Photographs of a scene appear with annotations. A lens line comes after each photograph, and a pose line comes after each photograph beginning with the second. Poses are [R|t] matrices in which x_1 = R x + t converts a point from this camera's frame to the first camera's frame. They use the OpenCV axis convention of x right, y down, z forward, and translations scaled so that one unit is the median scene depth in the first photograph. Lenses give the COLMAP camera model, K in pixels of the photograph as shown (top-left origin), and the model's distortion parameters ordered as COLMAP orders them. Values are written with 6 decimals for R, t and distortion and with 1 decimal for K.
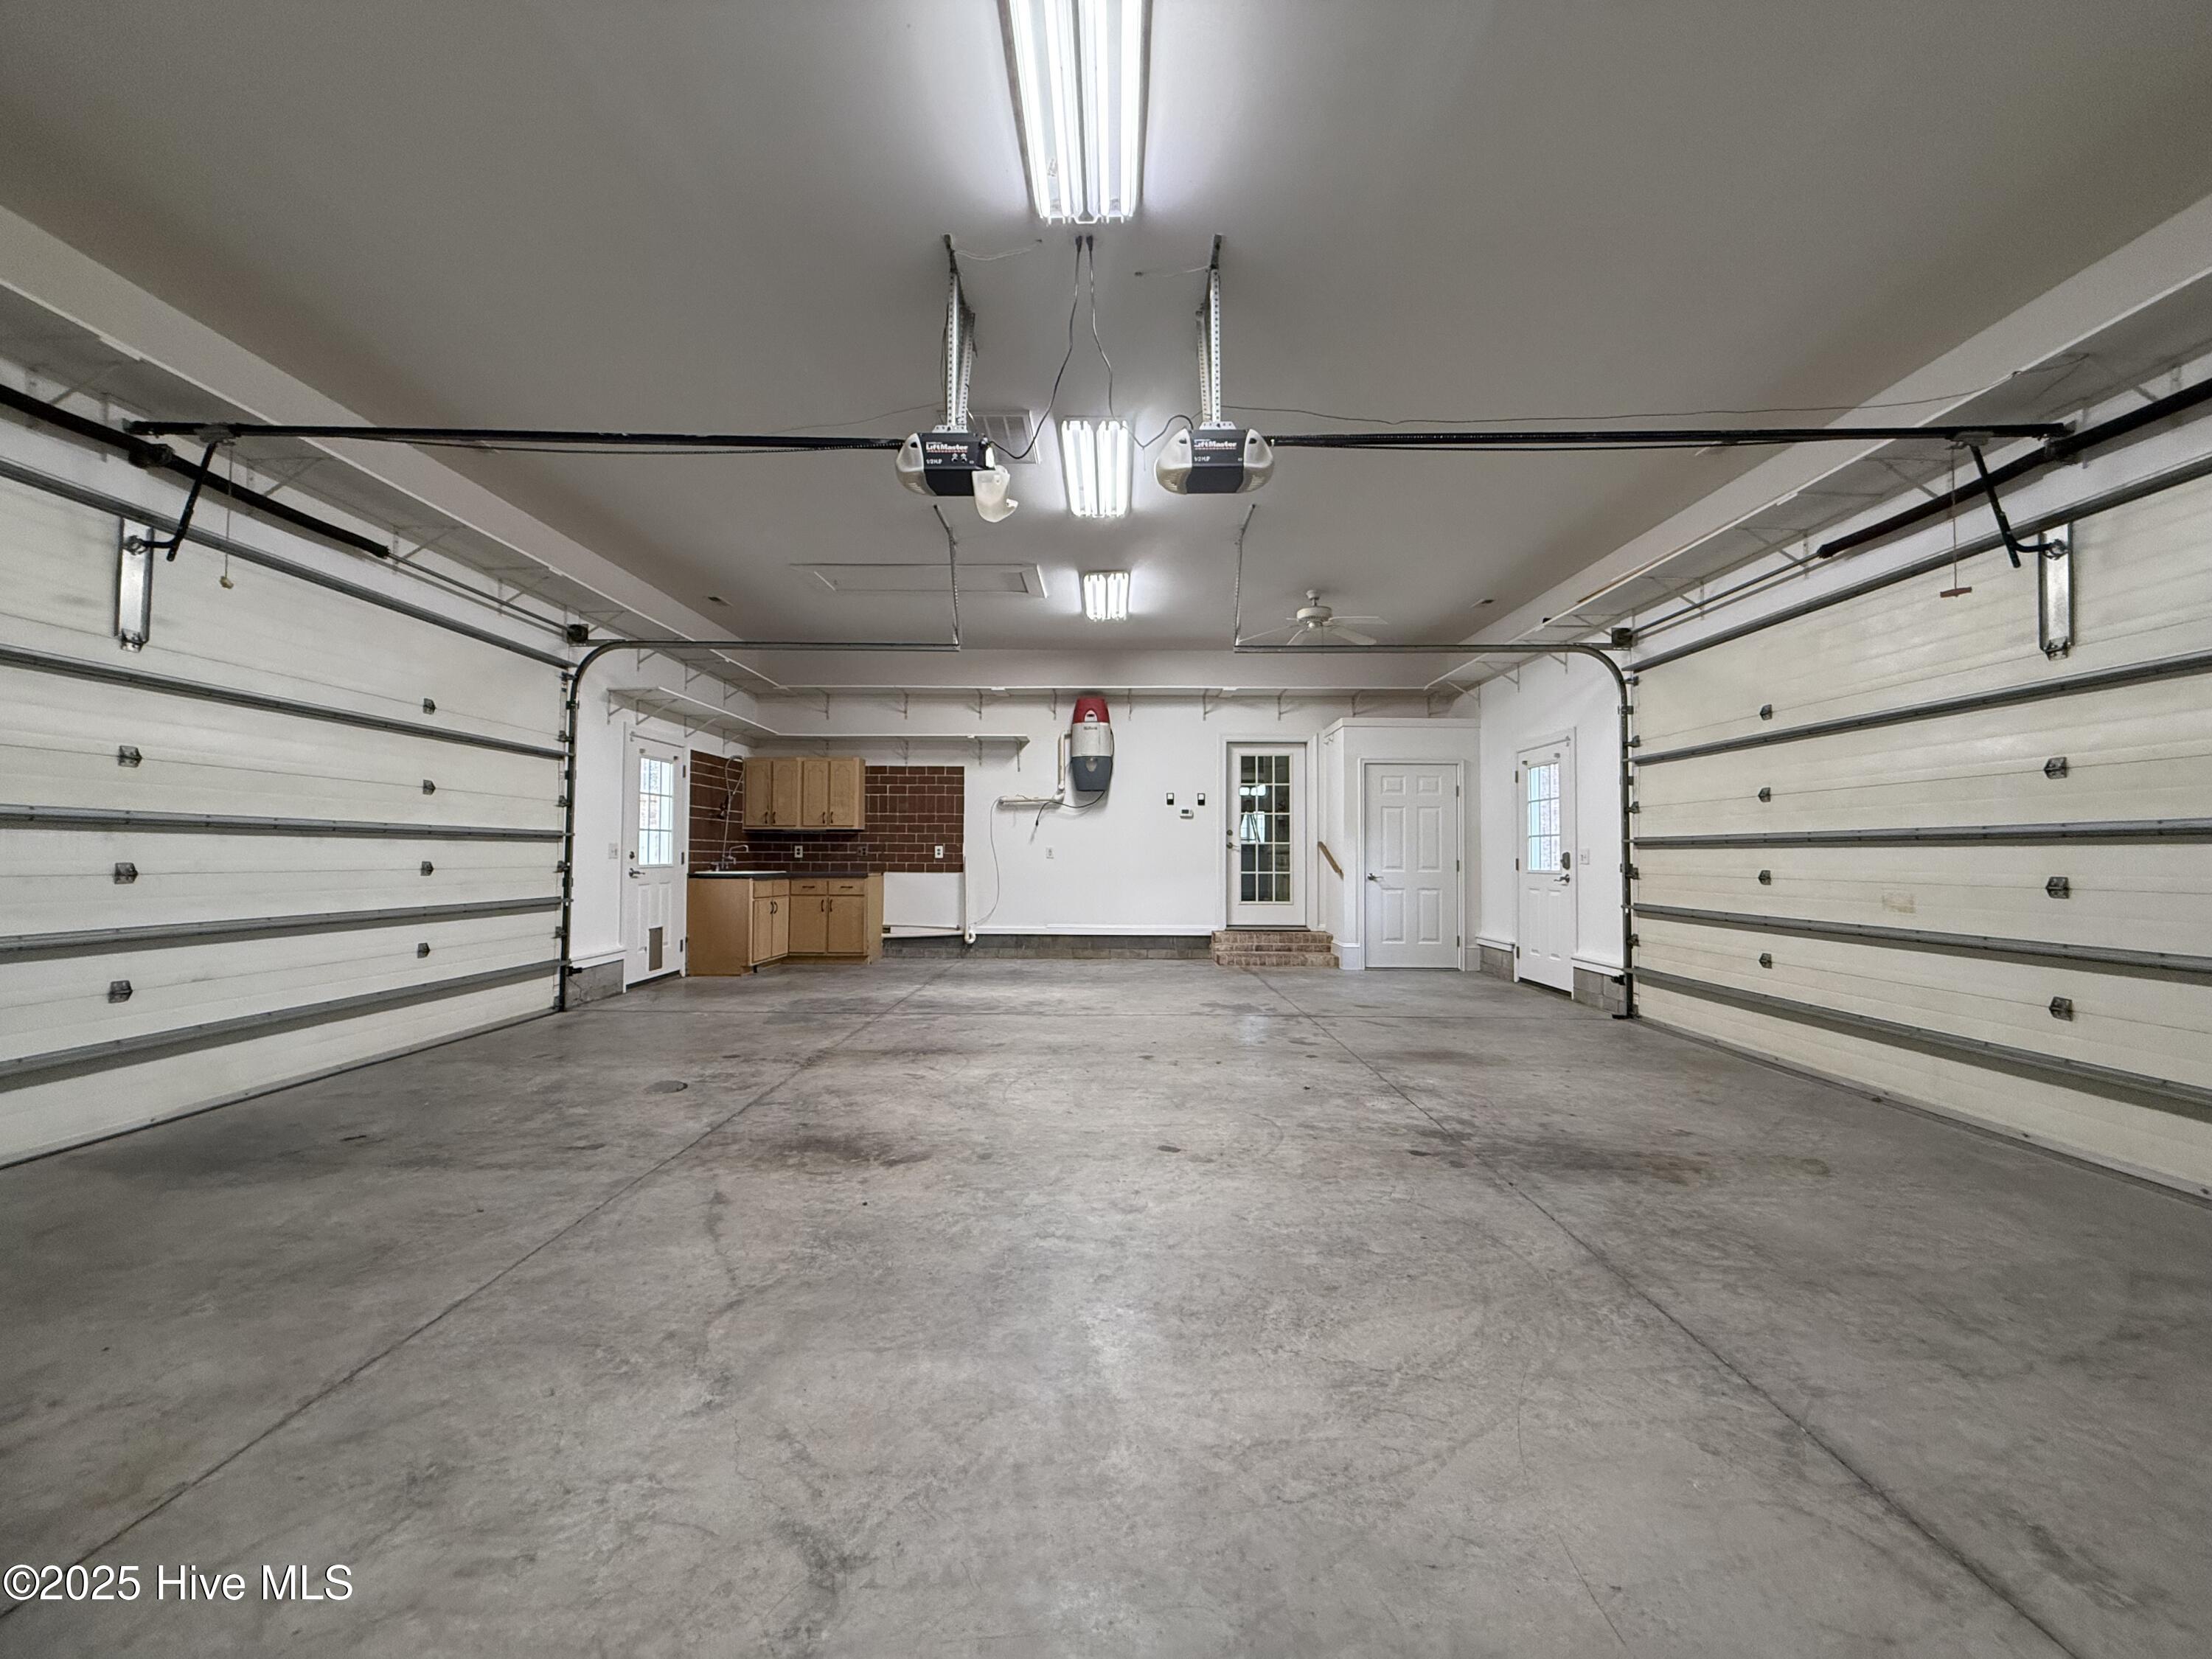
lens RADIAL K [[878.2, 0, 1101.6], [0, 878.2, 826.7], [0, 0, 1]] dist [-0.000048, -0.000232]
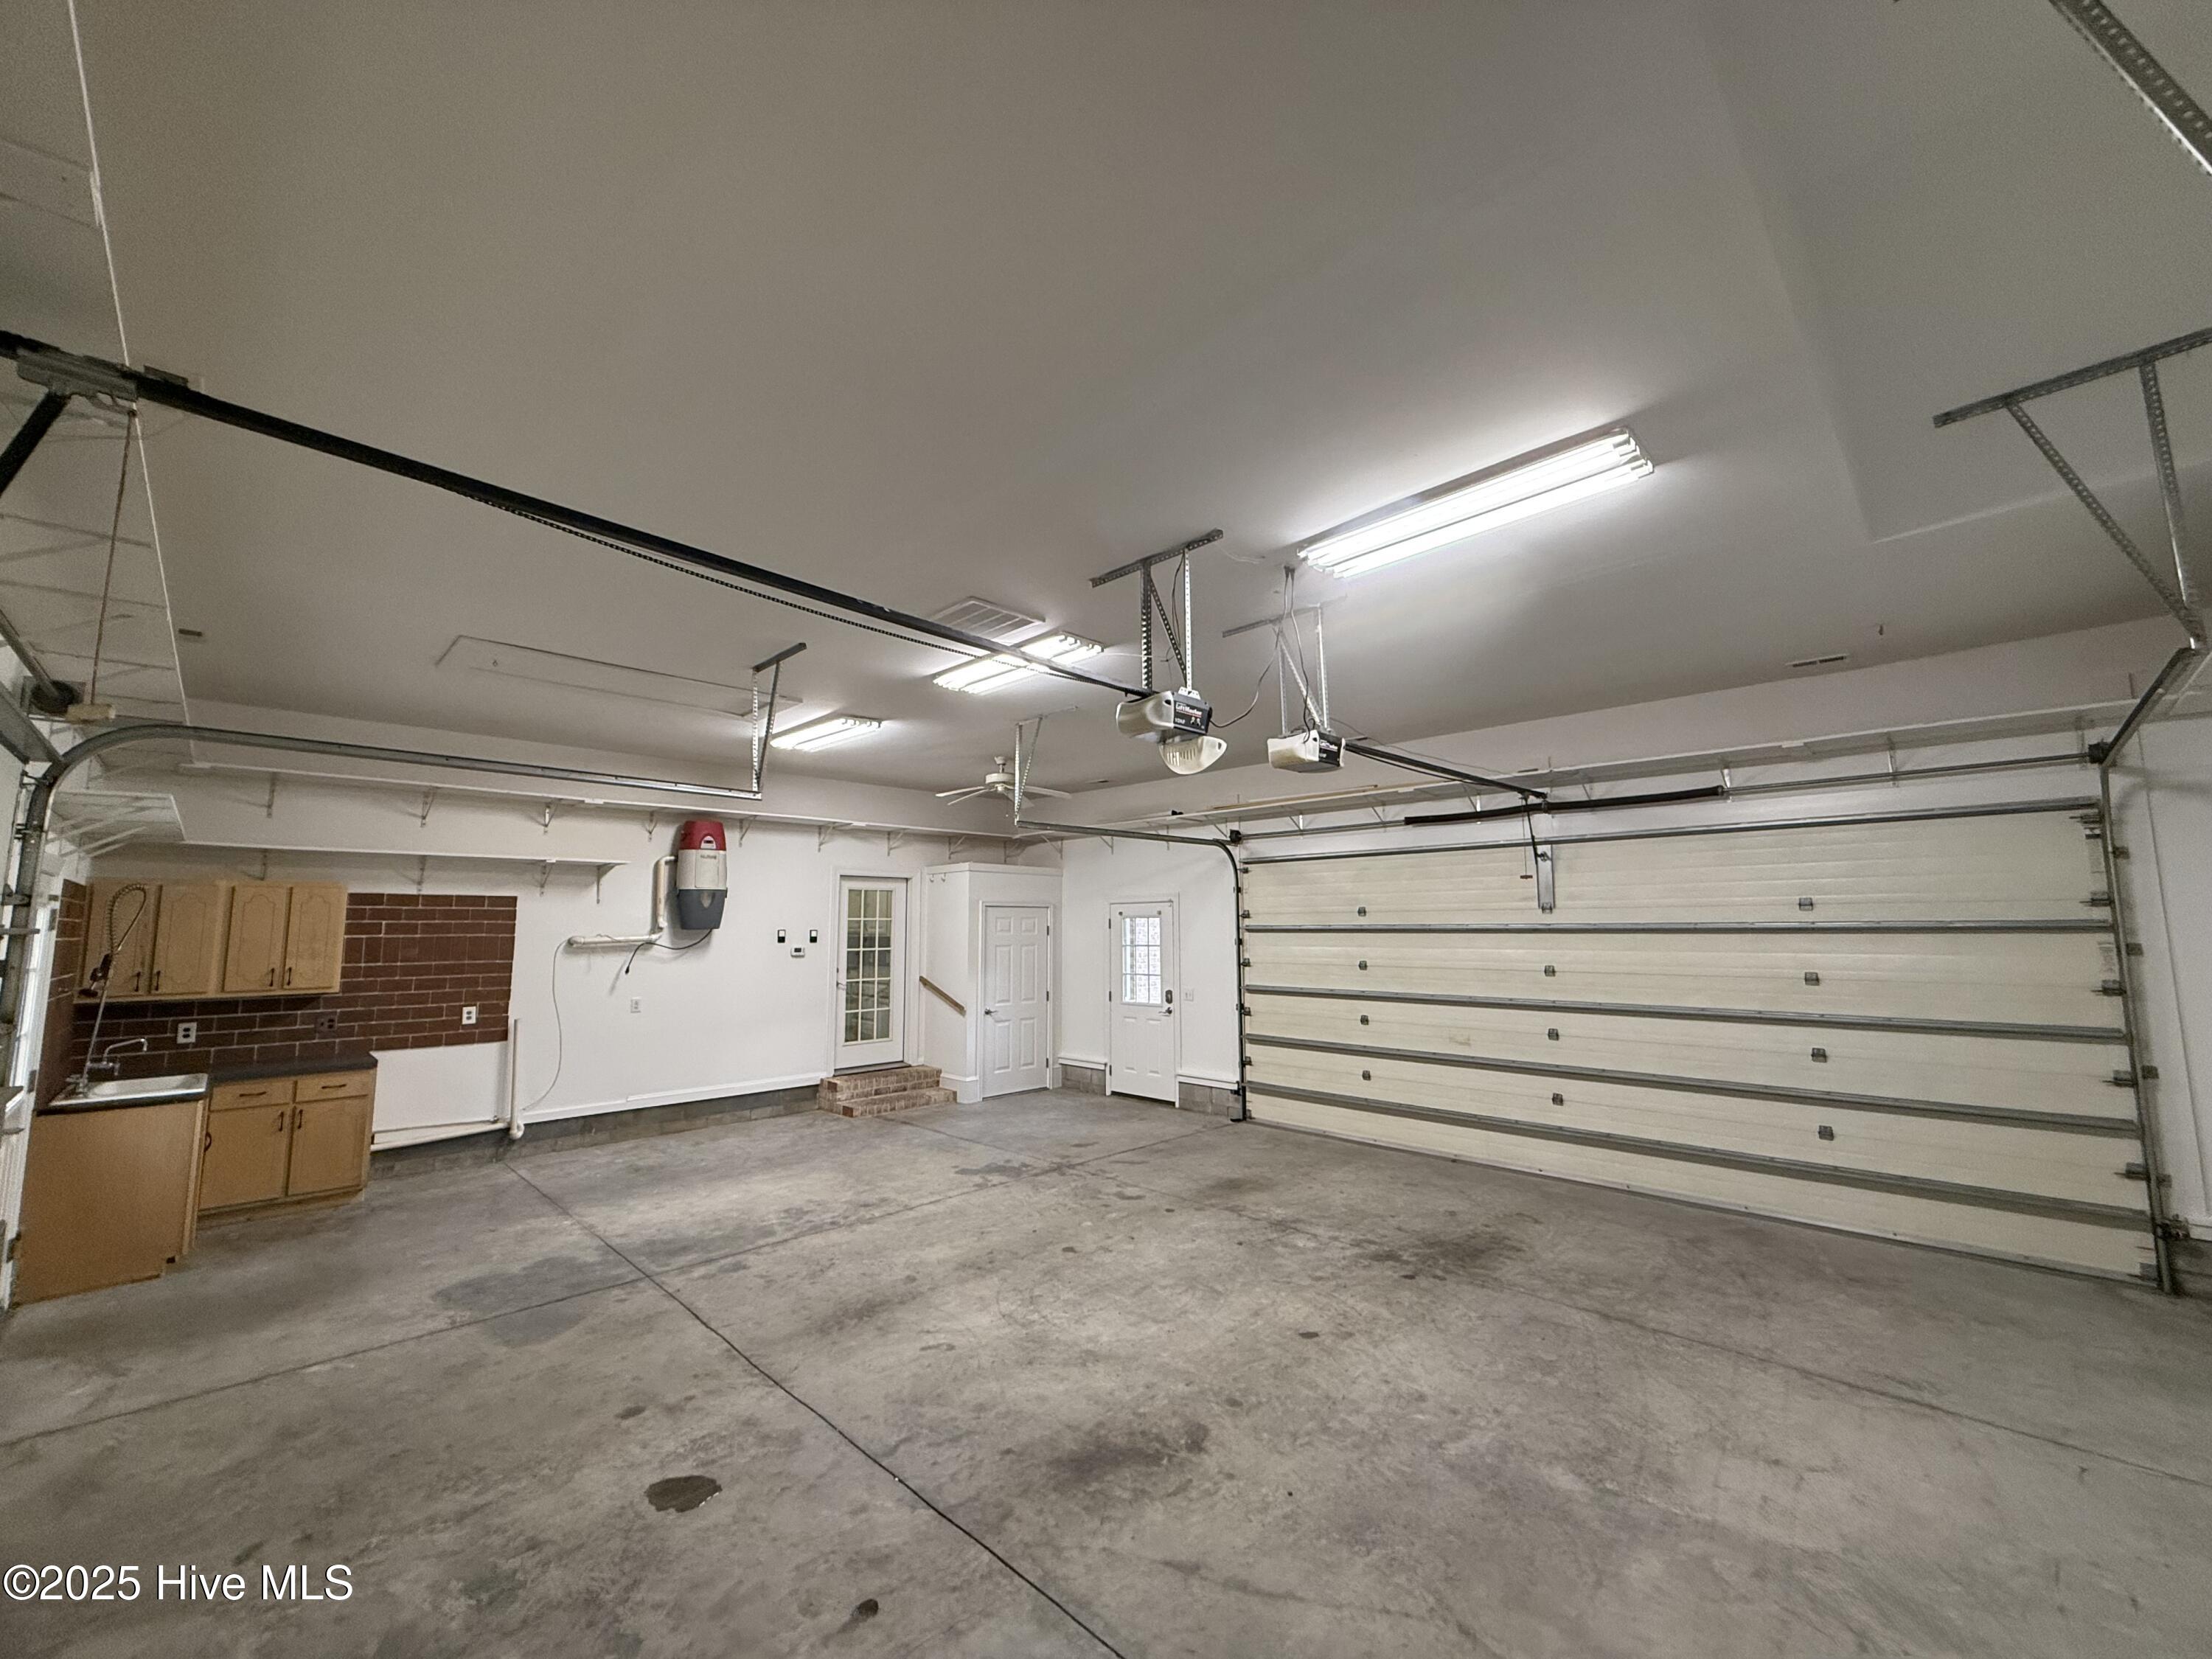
lens RADIAL K [[878.2, 0, 1101.6], [0, 878.2, 826.7], [0, 0, 1]] dist [-0.000048, -0.000232]
pose [[0.700914, 0.073486, 0.709450, -0.455163], [-0.014317, 0.995927, -0.089014, -0.090663], [-0.713102, 0.052234, 0.699112, 0.158328]]
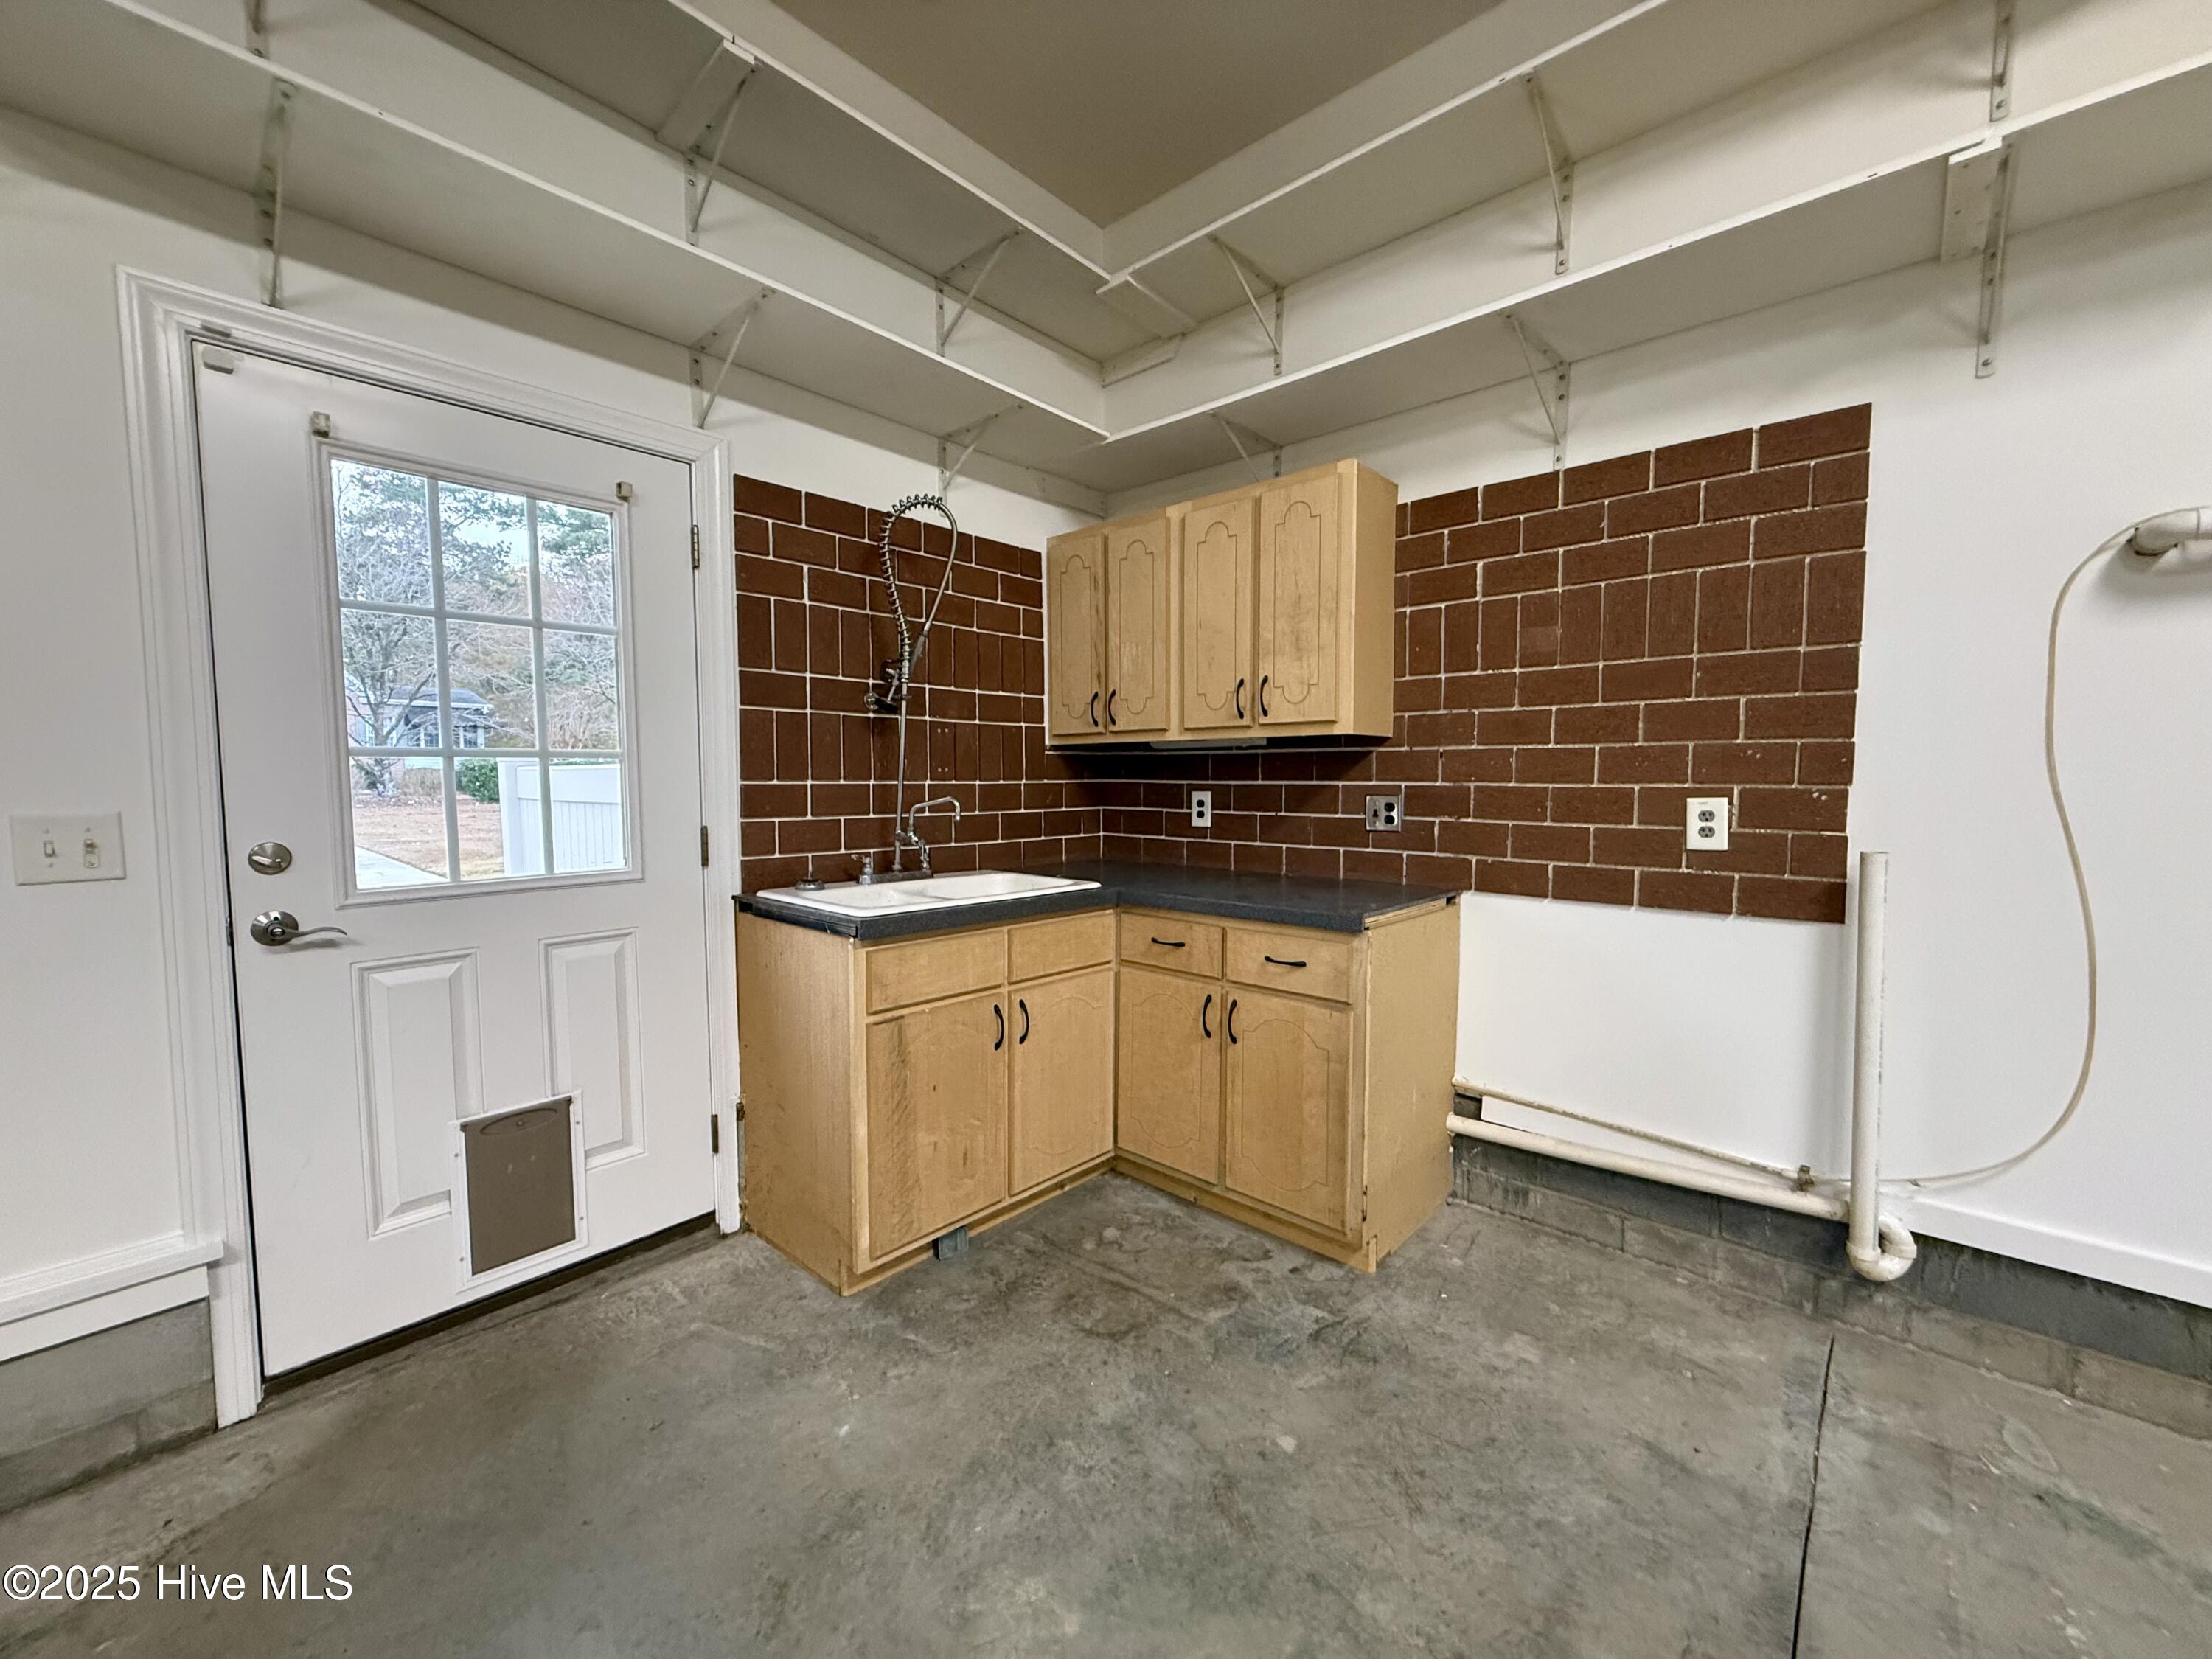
lens RADIAL K [[876.8, 0, 1106.0], [0, 876.8, 829.5], [0, 0, 1]] dist [0.000962, -0.000110]
pose [[0.746490, 0.036085, -0.664418, -0.199466], [0.025676, 0.996223, 0.082954, 0.010061], [0.664901, -0.078984, 0.742743, 0.964719]]
